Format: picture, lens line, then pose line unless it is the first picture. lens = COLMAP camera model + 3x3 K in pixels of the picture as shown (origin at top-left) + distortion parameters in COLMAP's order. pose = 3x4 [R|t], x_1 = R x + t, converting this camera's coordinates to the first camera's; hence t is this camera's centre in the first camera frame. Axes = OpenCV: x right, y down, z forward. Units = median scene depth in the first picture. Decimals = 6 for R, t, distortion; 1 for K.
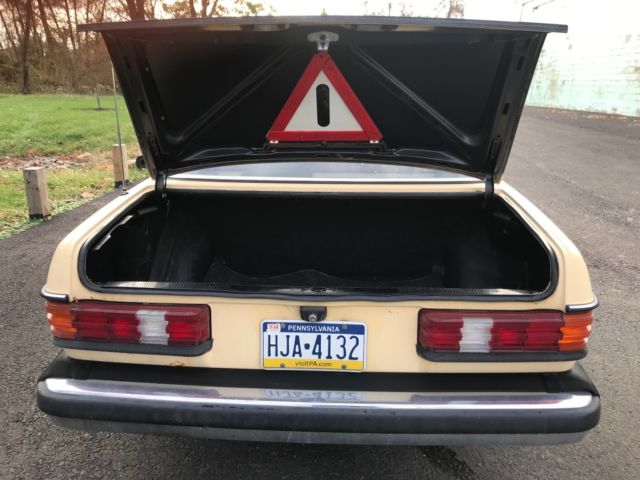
lens RADIAL K [[526.7, 0, 320.4], [0, 526.7, 242.9], [0, 0, 1]] dist [0.008976, 0.003511]
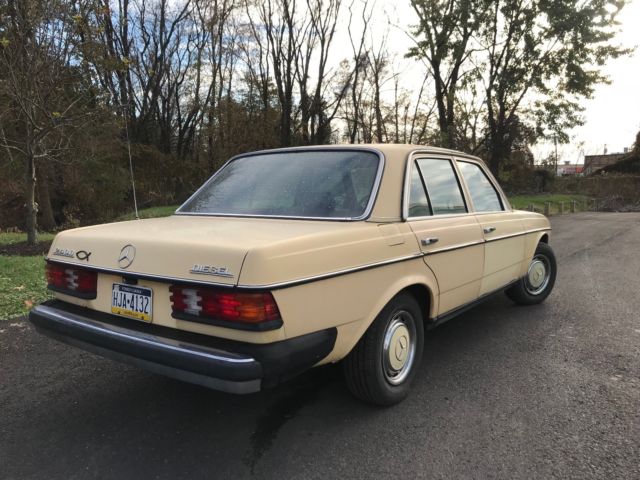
lens RADIAL K [[540.1, 0, 328.7], [0, 540.1, 239.7], [0, 0, 1]] dist [0.000850, -0.000657]
pose [[0.837909, 0.042171, -0.544178, 1.357752], [-0.147943, 0.977235, -0.152068, 0.172453], [0.525377, 0.207926, 0.825073, -0.065819]]
